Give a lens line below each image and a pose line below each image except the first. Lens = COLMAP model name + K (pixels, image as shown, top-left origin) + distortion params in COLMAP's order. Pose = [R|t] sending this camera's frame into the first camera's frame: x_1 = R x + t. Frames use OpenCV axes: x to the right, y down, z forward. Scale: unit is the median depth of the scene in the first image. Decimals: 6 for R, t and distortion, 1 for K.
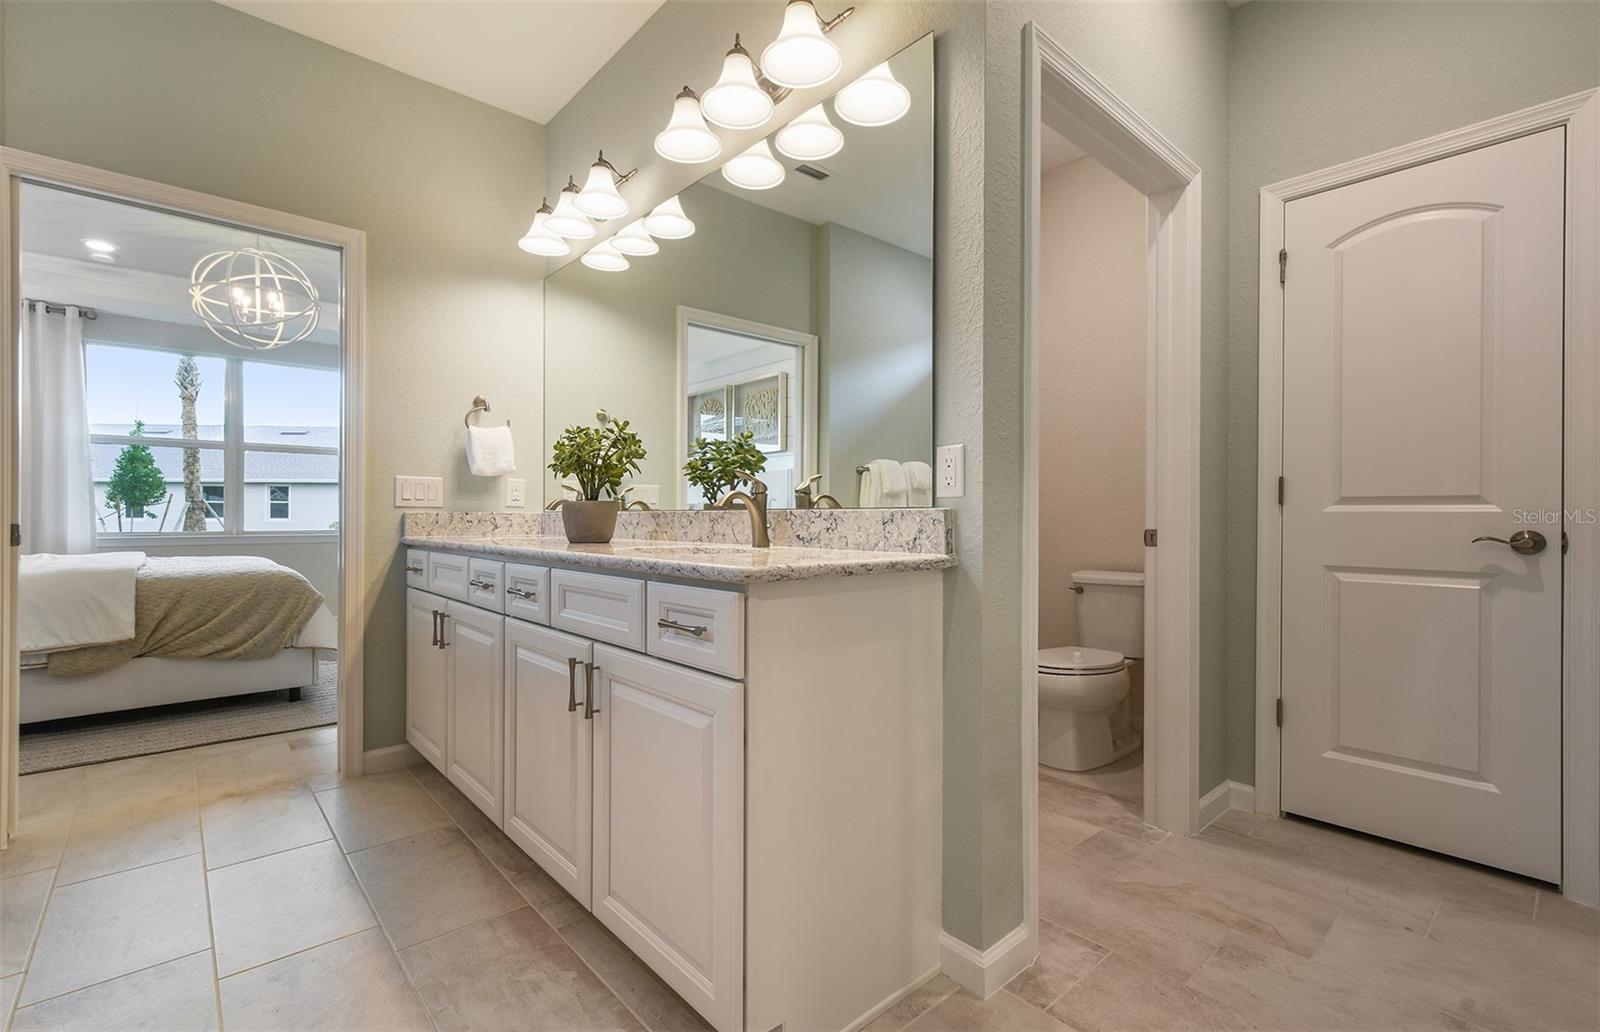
lens RADIAL K [[705.5, 0, 795.0], [0, 705.5, 512.4], [0, 0, 1]] dist [0.004449, 0.000006]
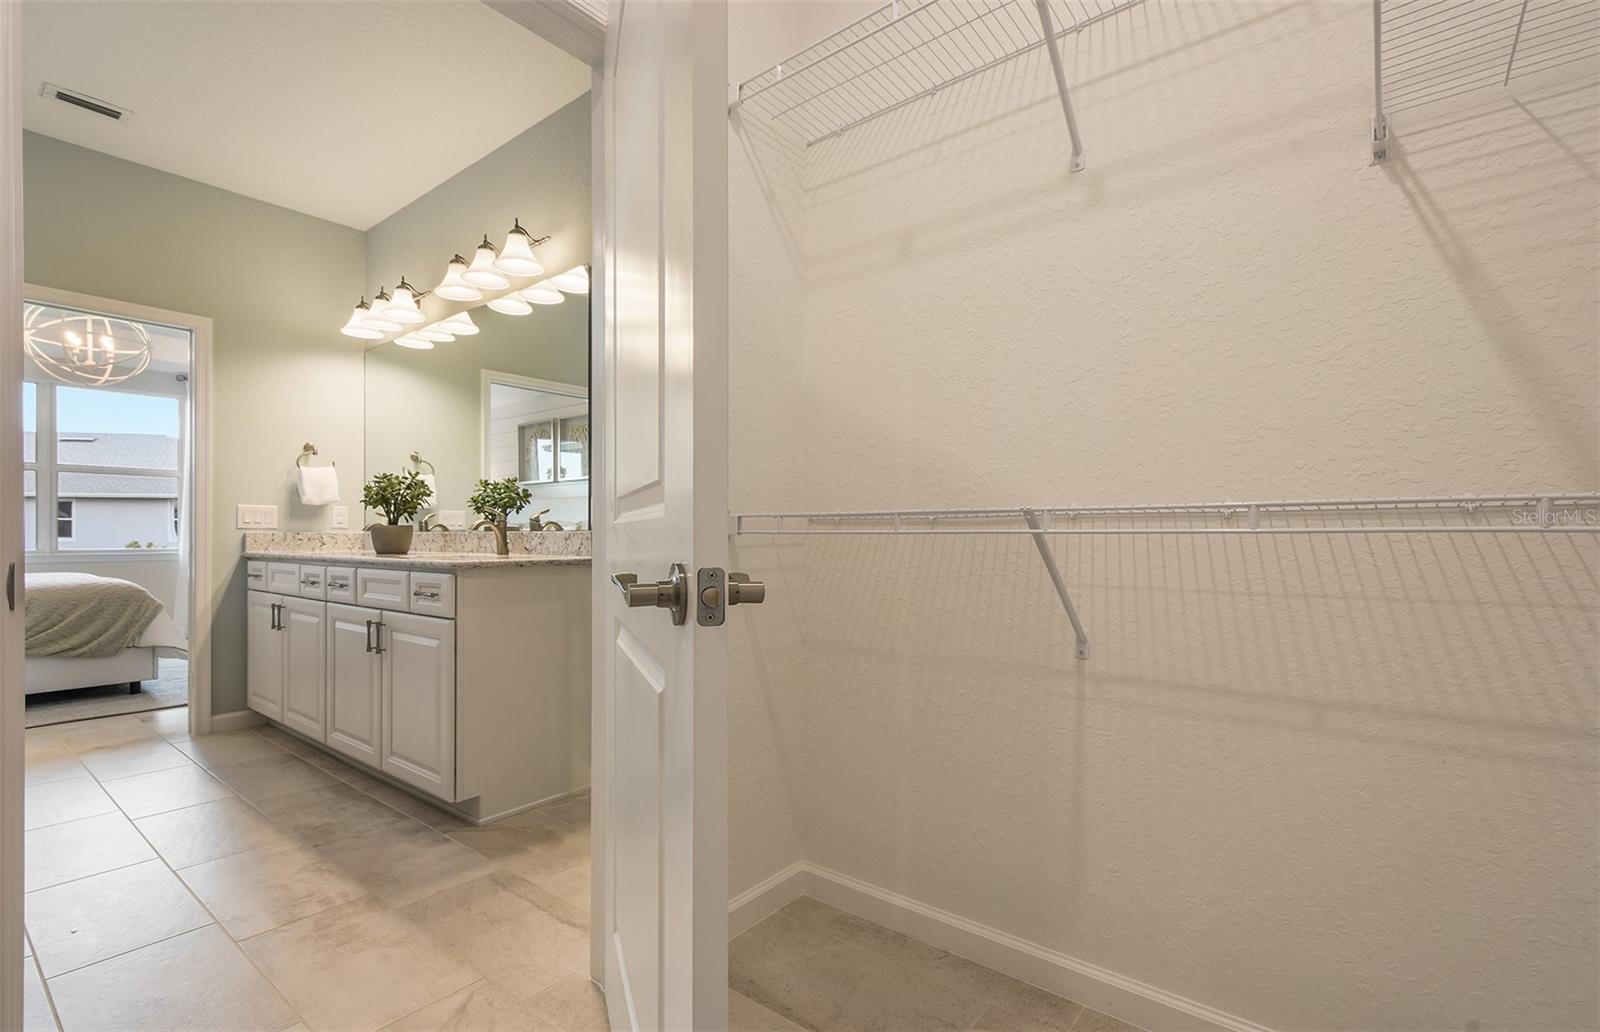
lens RADIAL K [[708.2, 0, 796.8], [0, 708.2, 531.4], [0, 0, 1]] dist [0.000444, -0.000193]
pose [[0.983794, -0.000548, 0.179300, 0.229496], [0.000280, 0.999999, 0.001521, -0.004421], [-0.179300, -0.001446, 0.983793, -0.502013]]
